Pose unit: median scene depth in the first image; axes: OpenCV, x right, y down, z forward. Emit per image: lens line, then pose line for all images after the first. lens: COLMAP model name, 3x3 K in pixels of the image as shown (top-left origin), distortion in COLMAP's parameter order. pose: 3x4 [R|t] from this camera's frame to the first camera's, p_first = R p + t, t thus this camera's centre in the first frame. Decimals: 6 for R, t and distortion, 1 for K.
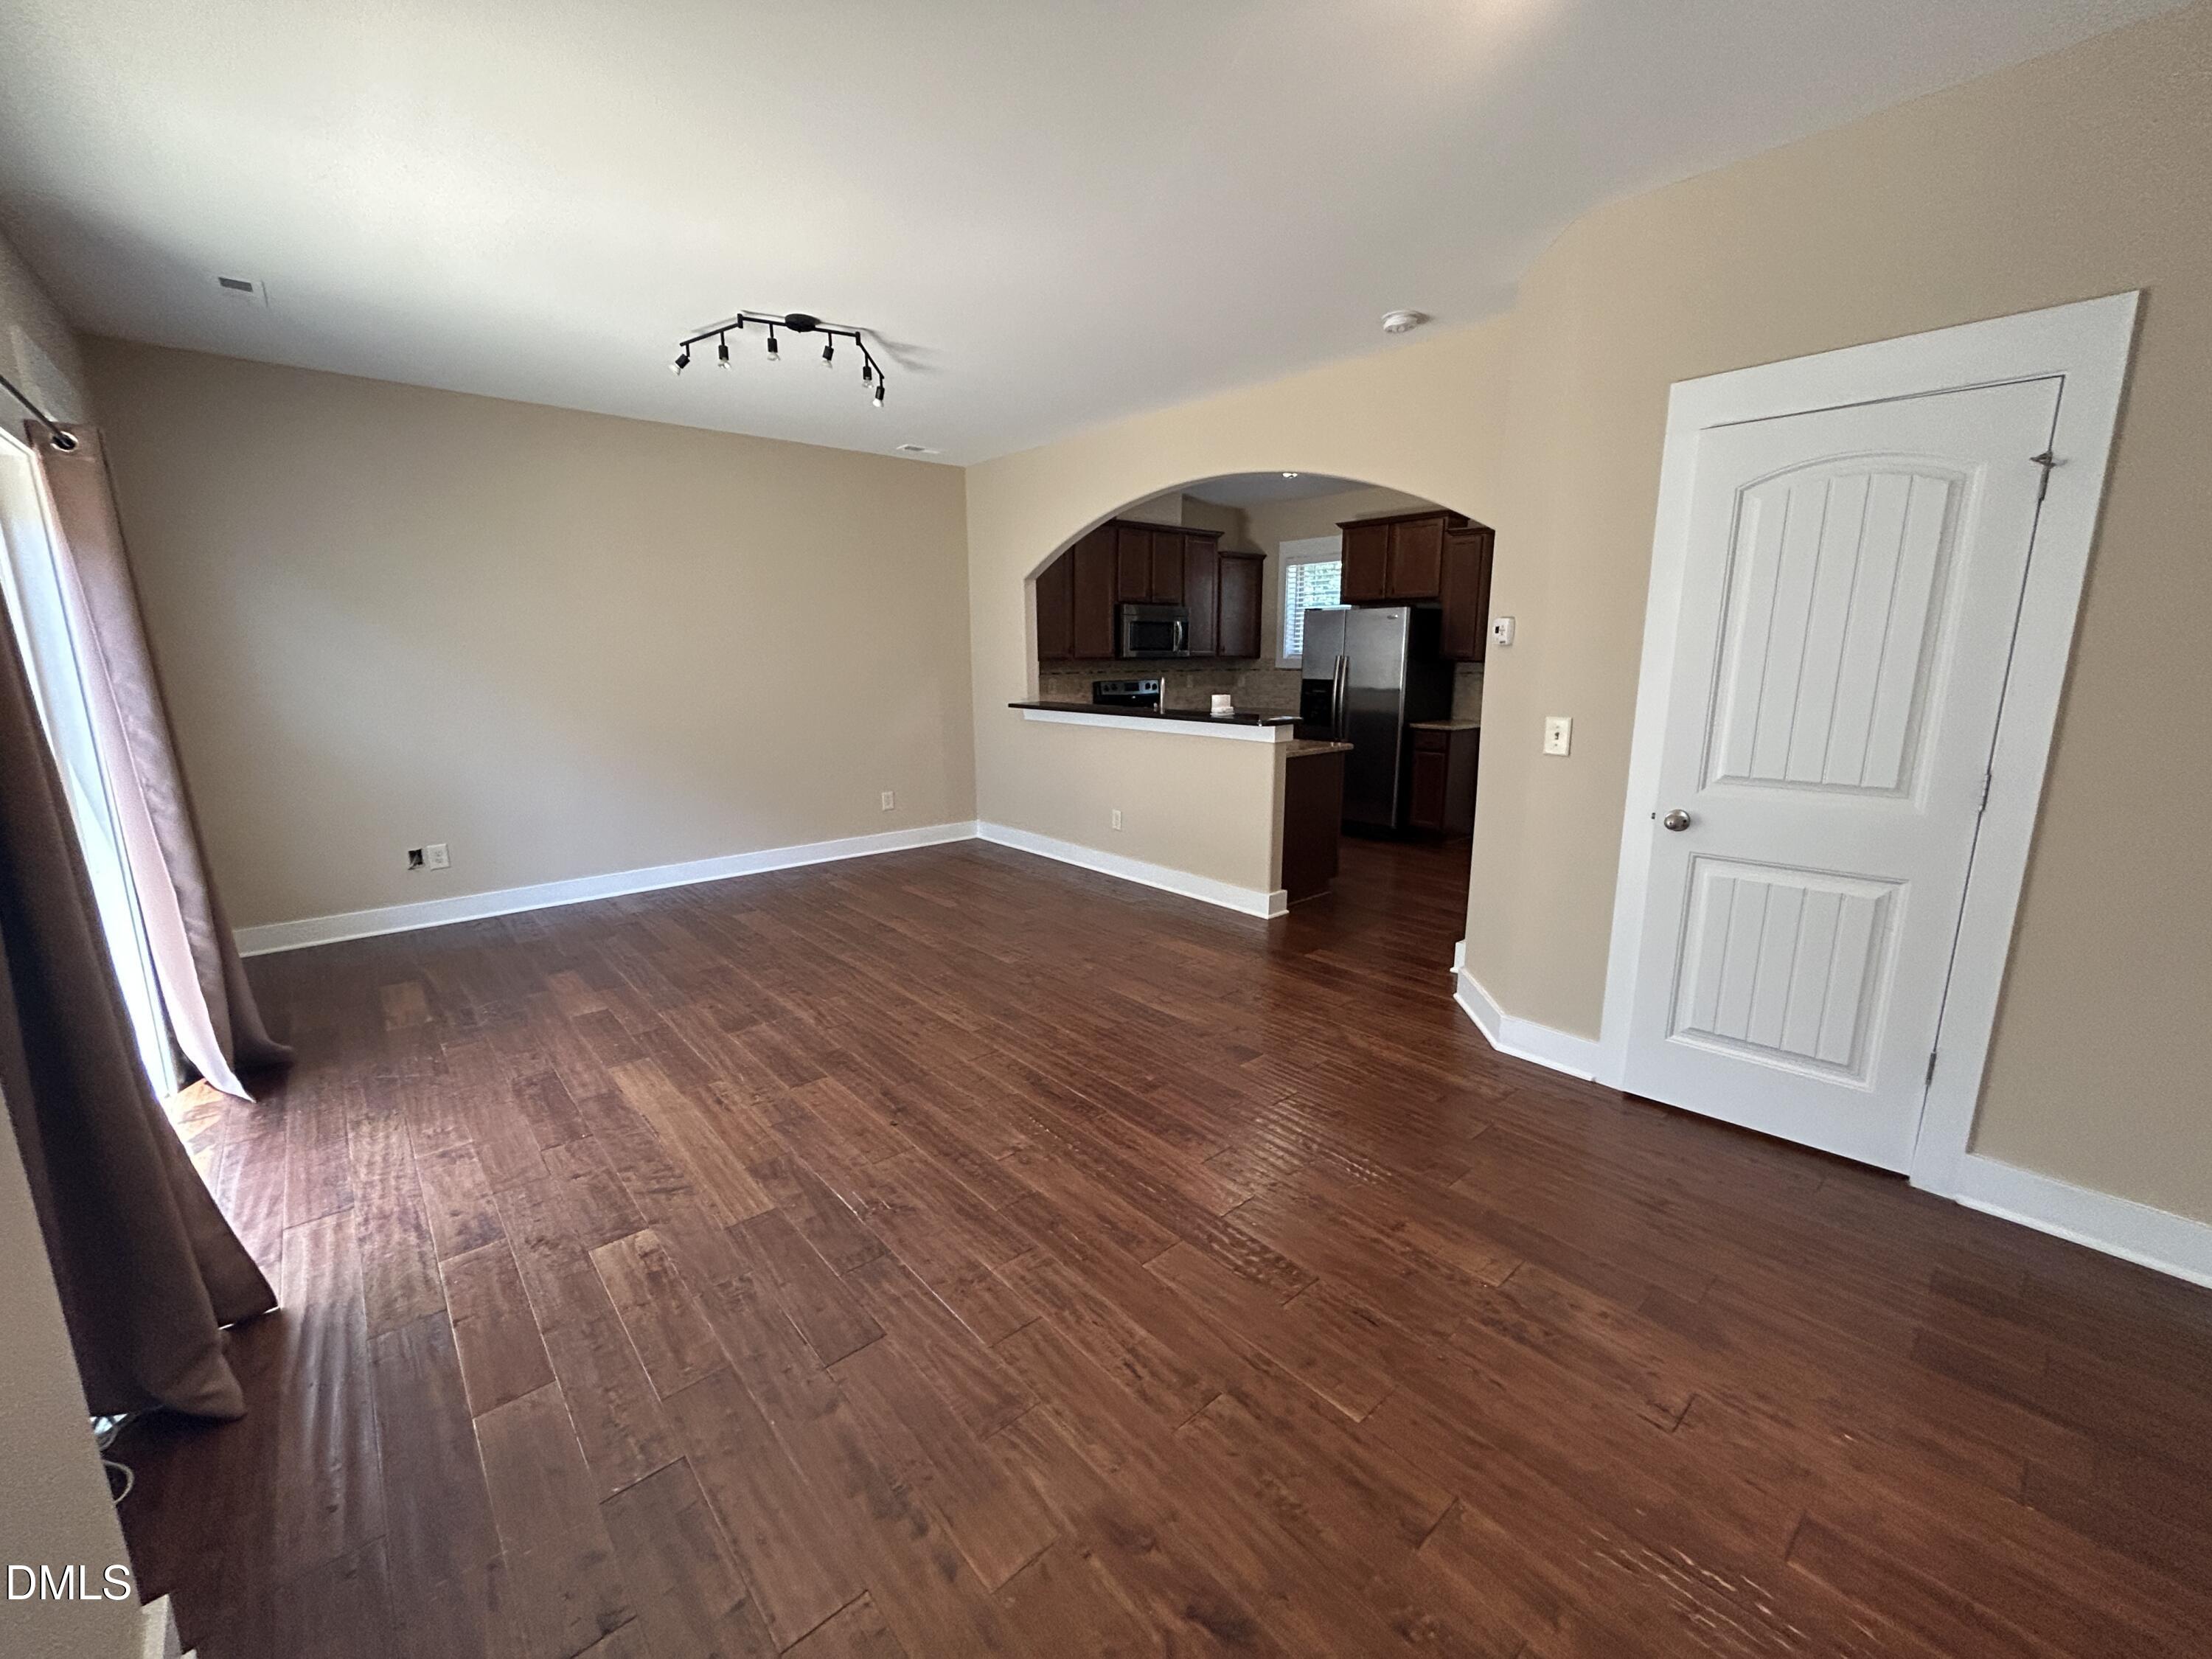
lens RADIAL K [[894.4, 0, 1100.5], [0, 894.4, 831.4], [0, 0, 1]] dist [-0.001324, 0.000889]
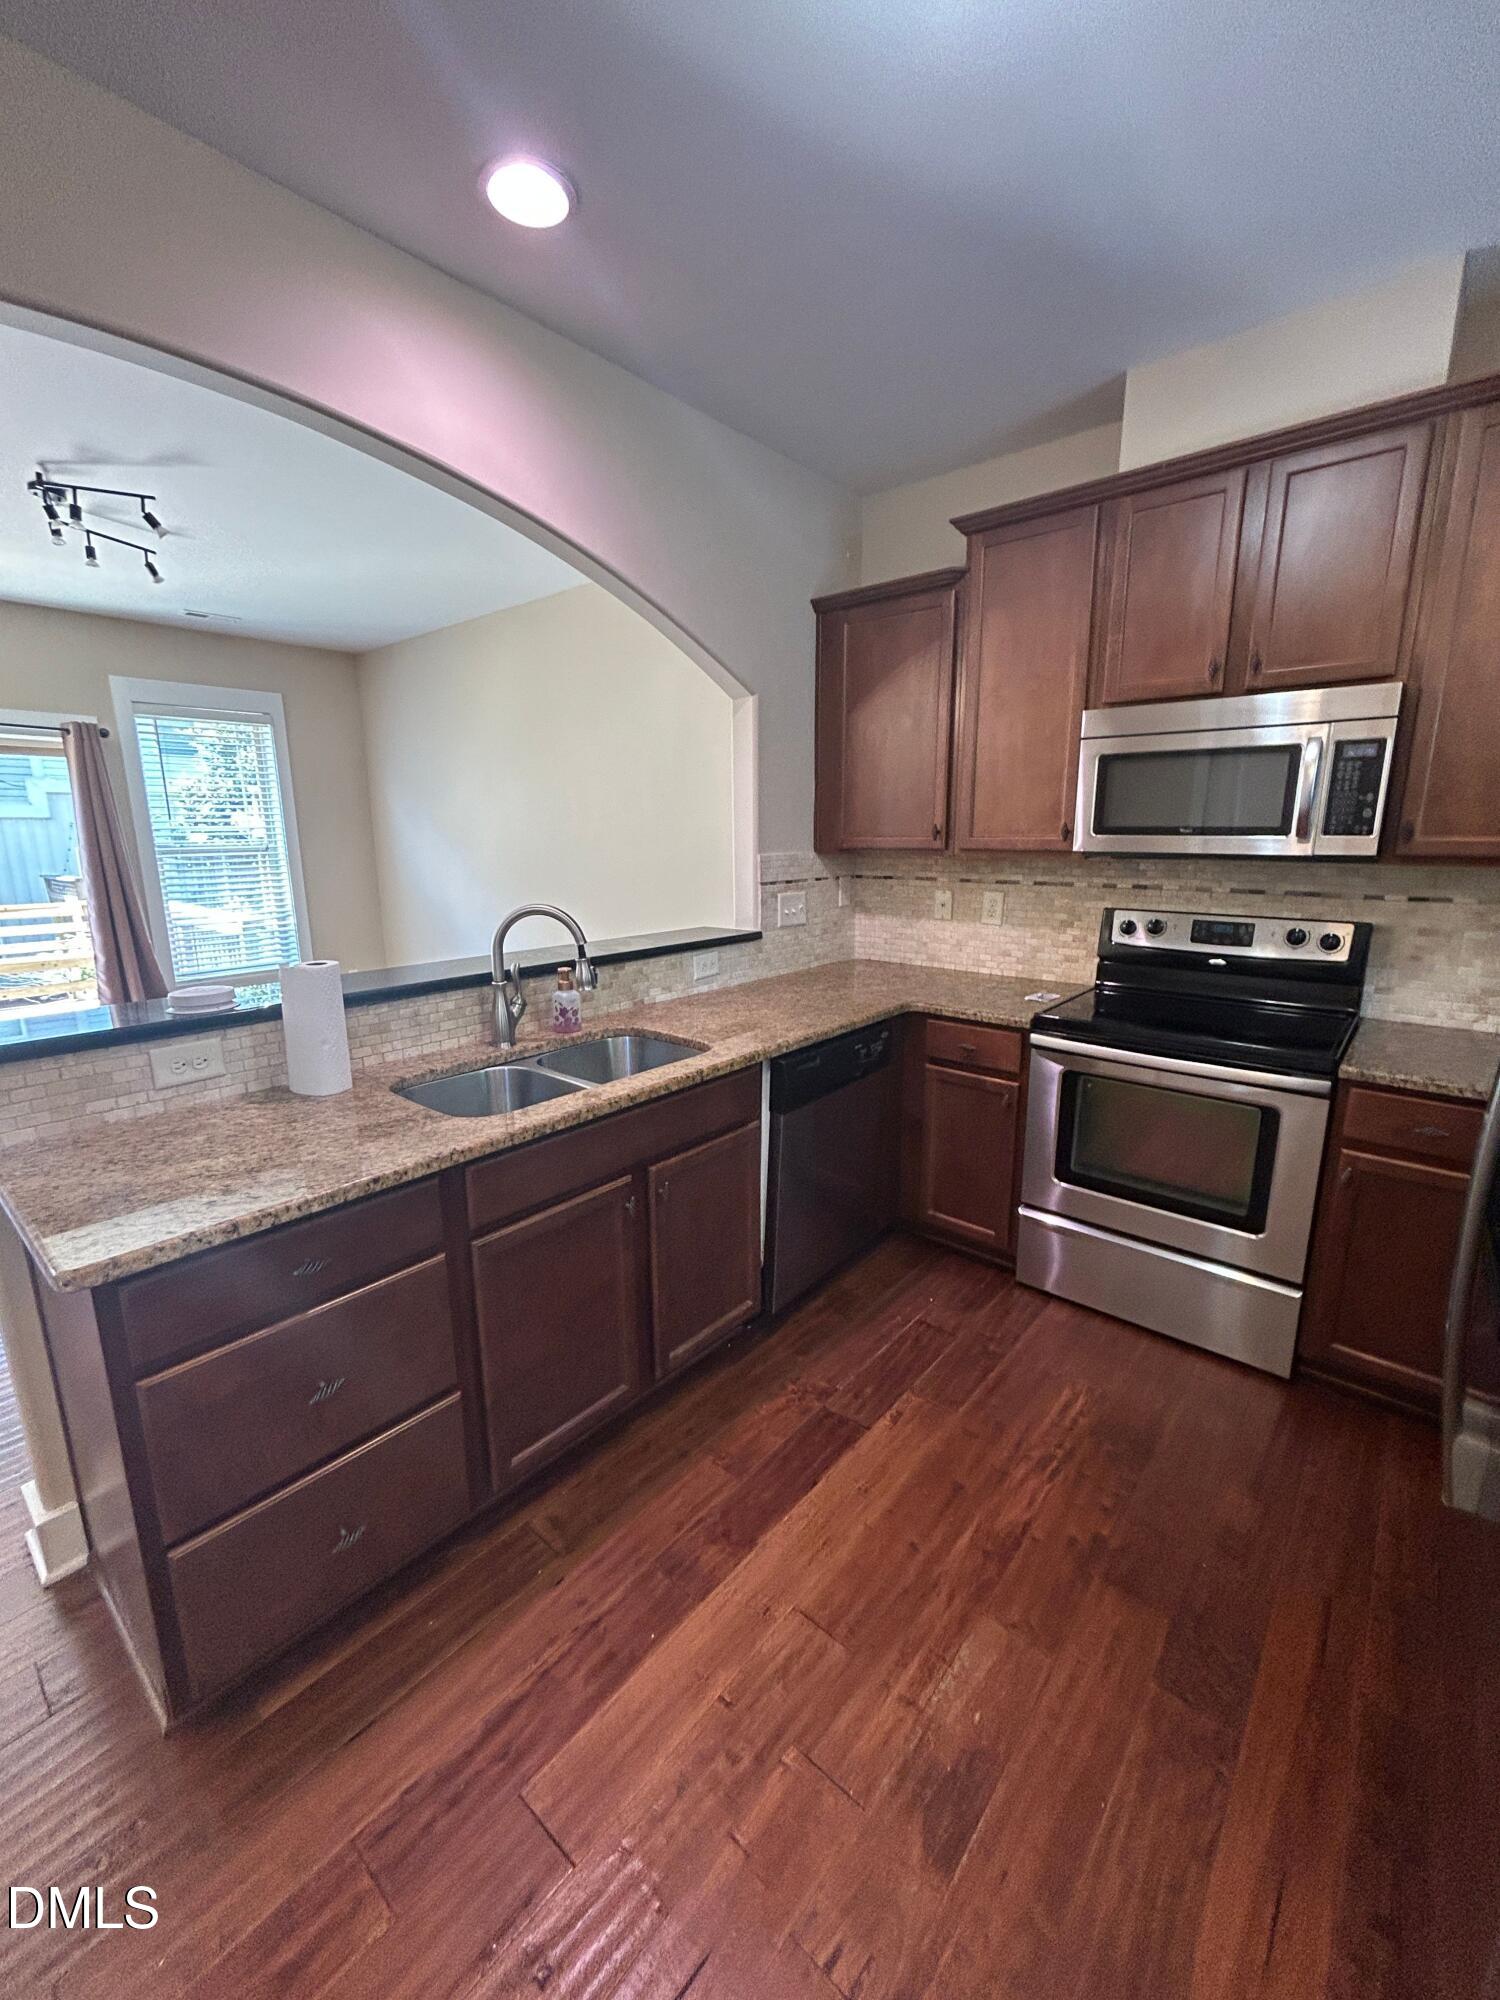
lens RADIAL K [[808.7, 0, 746.0], [0, 808.7, 1003.0], [0, 0, 1]] dist [-0.001324, 0.000889]
pose [[0.150919, 0.210349, -0.965907, 0.354365], [-0.192572, 0.964636, 0.179983, -0.167421], [0.969608, 0.158843, 0.186089, 0.809630]]
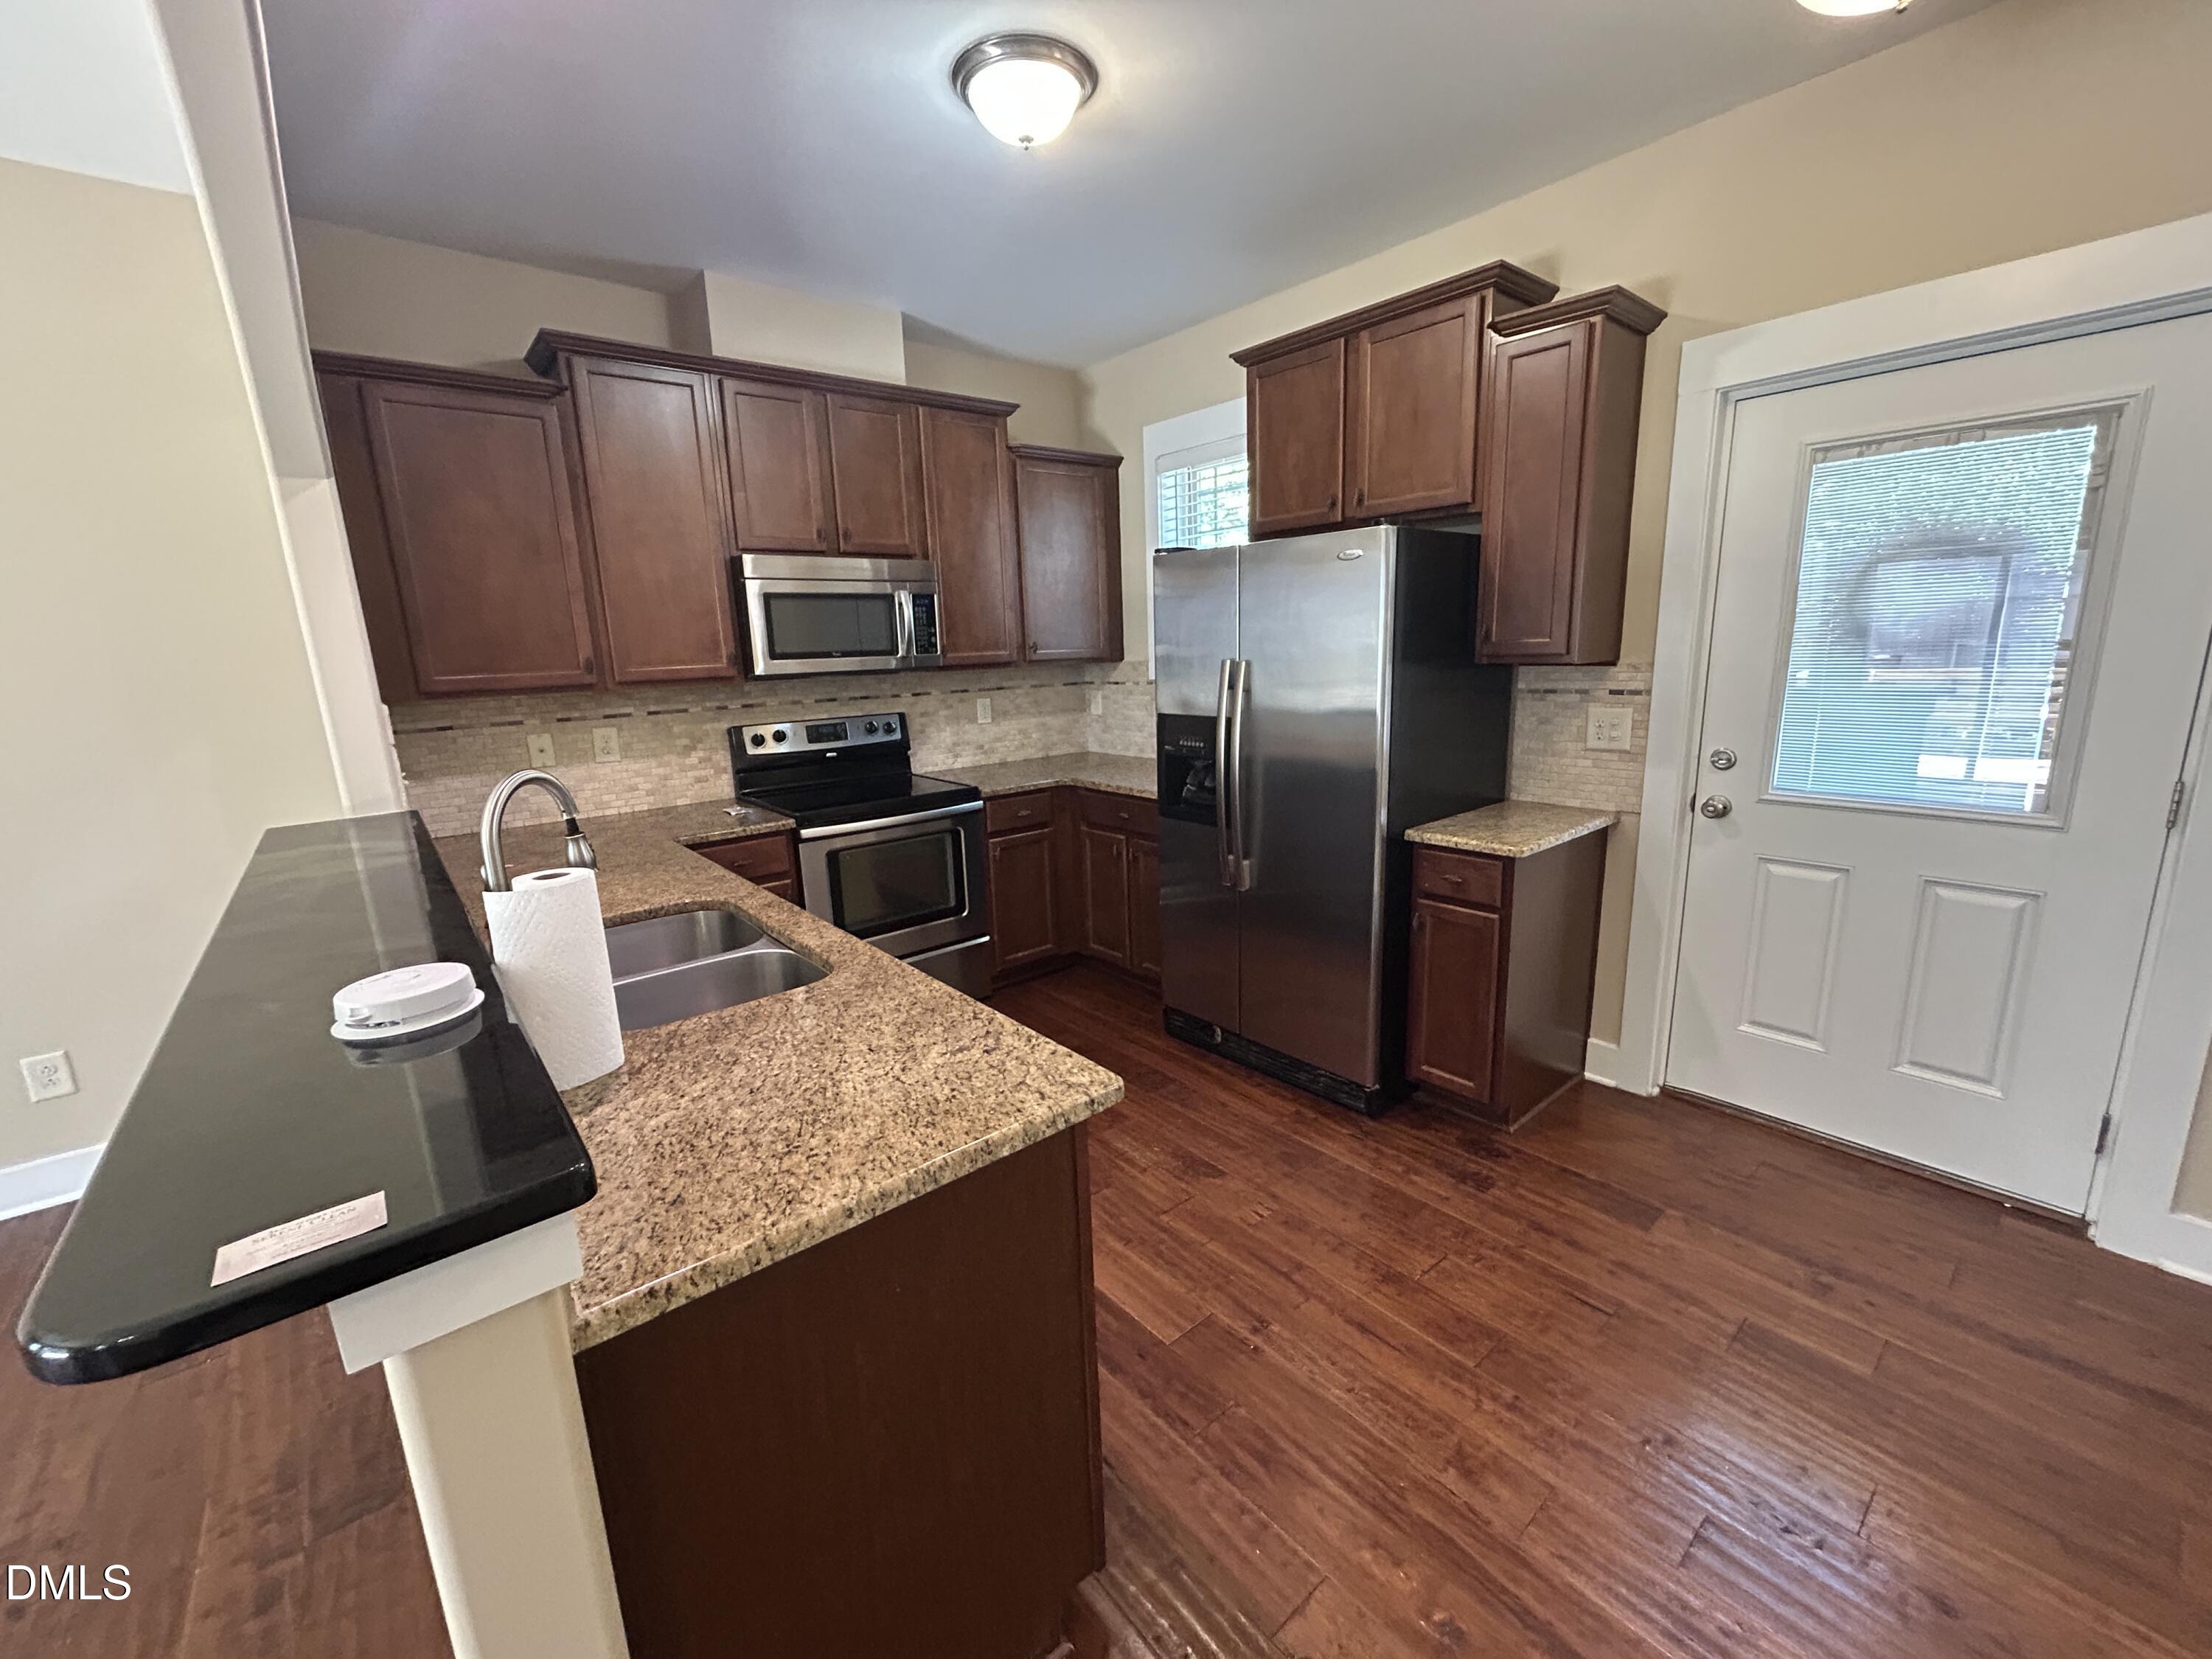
lens RADIAL K [[894.4, 0, 1109.9], [0, 894.4, 832.7], [0, 0, 1]] dist [-0.001324, 0.000889]
pose [[0.999434, -0.029254, -0.016625, 0.206563], [0.029454, 0.999495, 0.011958, -0.117248], [0.016266, -0.012440, 0.999790, 0.560825]]
